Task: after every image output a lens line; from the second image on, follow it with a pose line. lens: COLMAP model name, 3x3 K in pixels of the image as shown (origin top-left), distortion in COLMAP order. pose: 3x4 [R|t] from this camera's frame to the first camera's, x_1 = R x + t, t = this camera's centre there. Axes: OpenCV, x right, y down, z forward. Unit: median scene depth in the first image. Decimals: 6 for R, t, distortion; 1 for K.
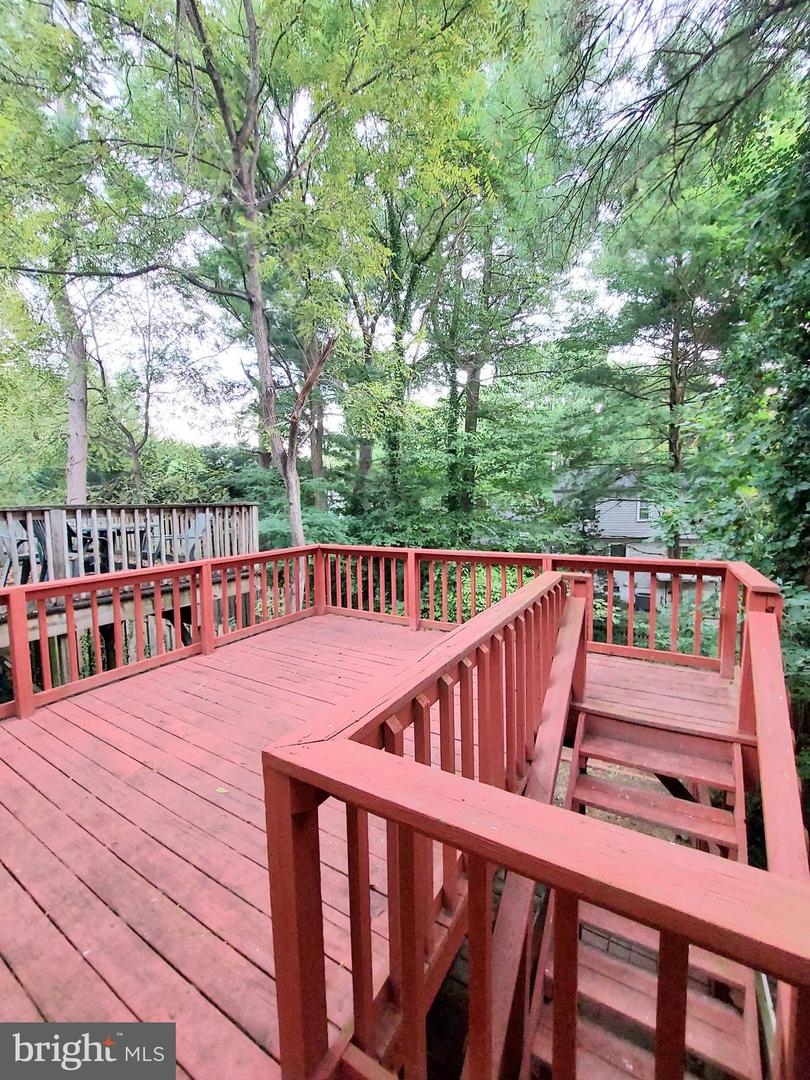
lens RADIAL K [[432.4, 0, 411.9], [0, 432.4, 534.9], [0, 0, 1]] dist [-0.015176, -0.000479]
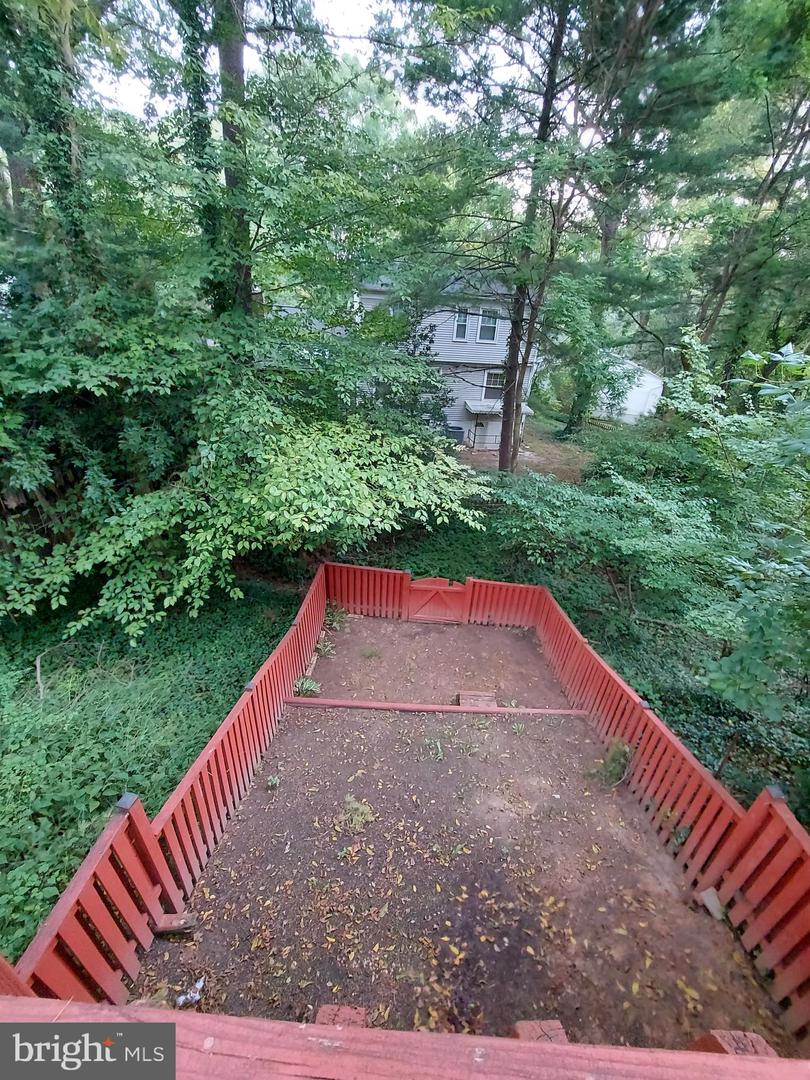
lens RADIAL K [[432.4, 0, 408.9], [0, 432.4, 534.1], [0, 0, 1]] dist [-0.015176, -0.000479]
pose [[0.881109, -0.159510, 0.445200, 0.016578], [-0.033344, 0.918102, 0.394938, -0.021082], [-0.471736, -0.362829, 0.803630, 0.380575]]
